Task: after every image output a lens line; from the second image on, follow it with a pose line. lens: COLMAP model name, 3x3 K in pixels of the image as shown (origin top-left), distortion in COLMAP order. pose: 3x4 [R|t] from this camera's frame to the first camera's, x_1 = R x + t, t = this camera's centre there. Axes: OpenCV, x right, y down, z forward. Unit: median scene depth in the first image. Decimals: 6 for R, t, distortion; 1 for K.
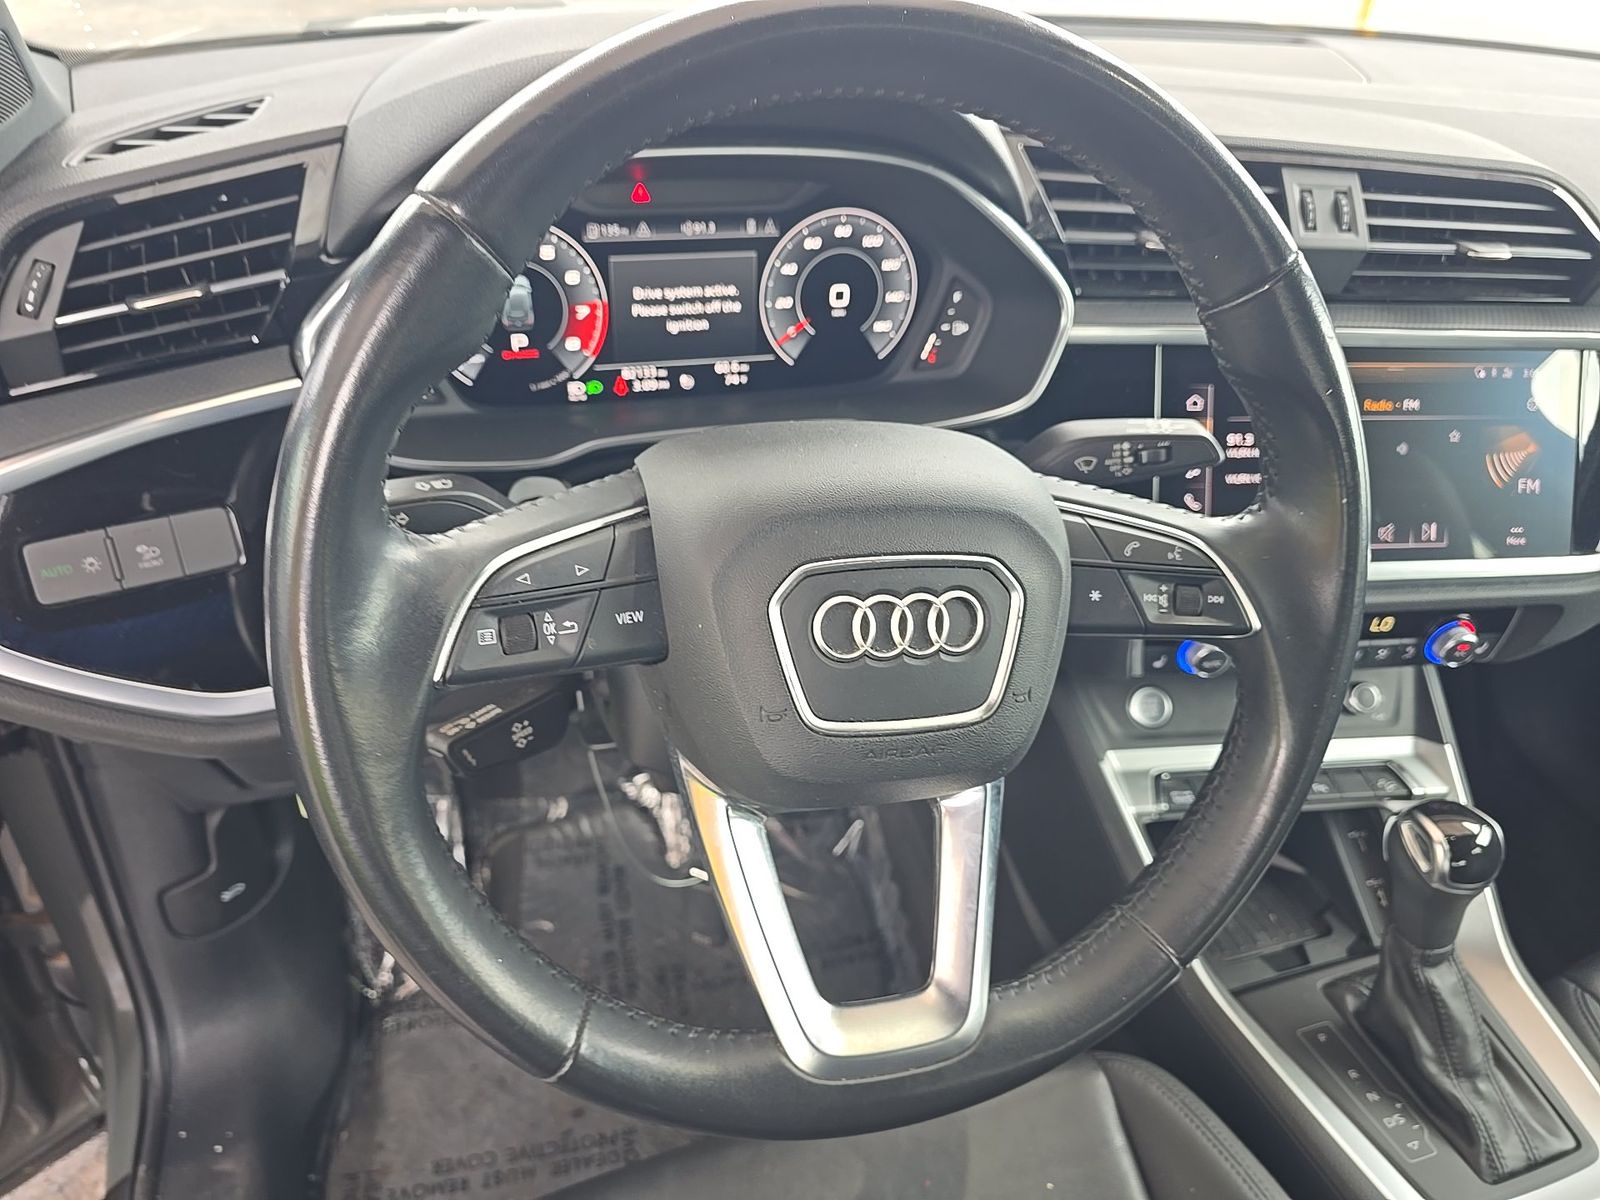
lens RADIAL K [[1089.7, 0, 803.6], [0, 1089.7, 593.0], [0, 0, 1]] dist [0.063187, -0.065765]
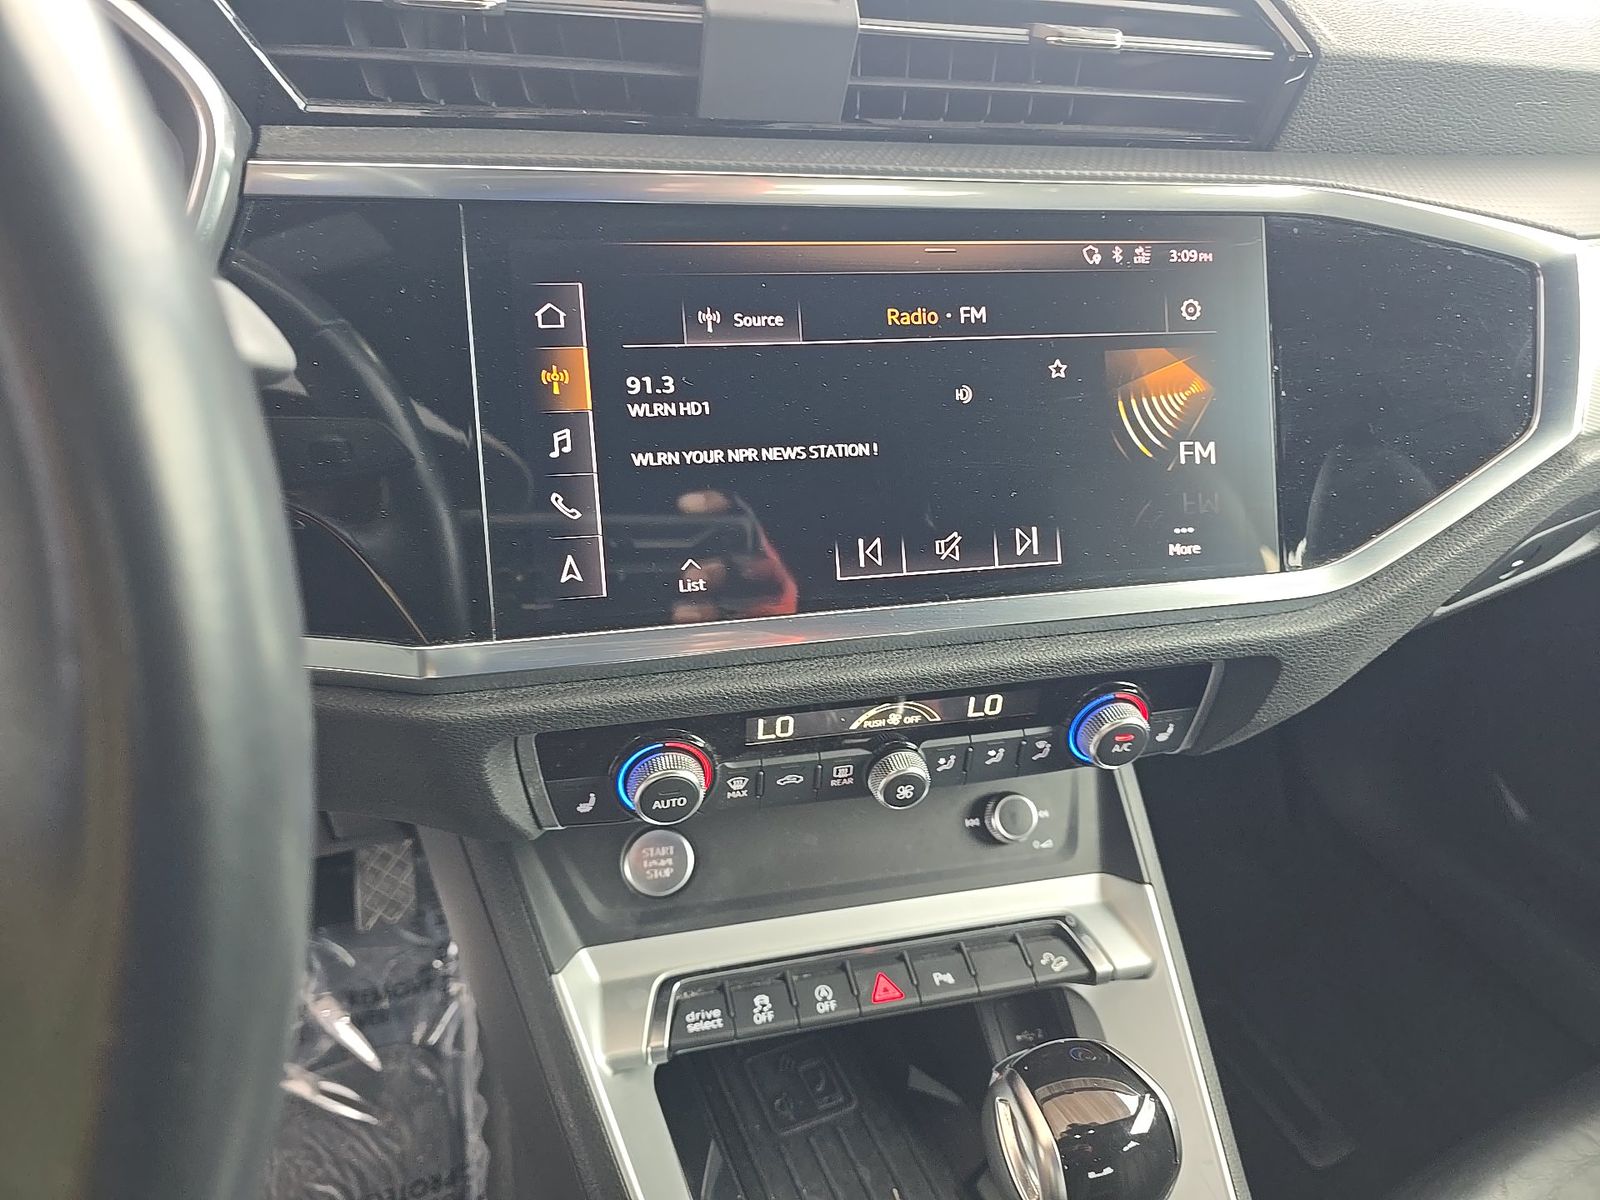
lens RADIAL K [[1089.7, 0, 803.6], [0, 1089.7, 593.0], [0, 0, 1]] dist [0.063187, -0.065765]
pose [[0.994998, -0.054349, 0.083820, 0.381160], [0.058404, 0.997200, -0.046707, -0.009407], [-0.081047, 0.051368, 0.995386, 0.431964]]
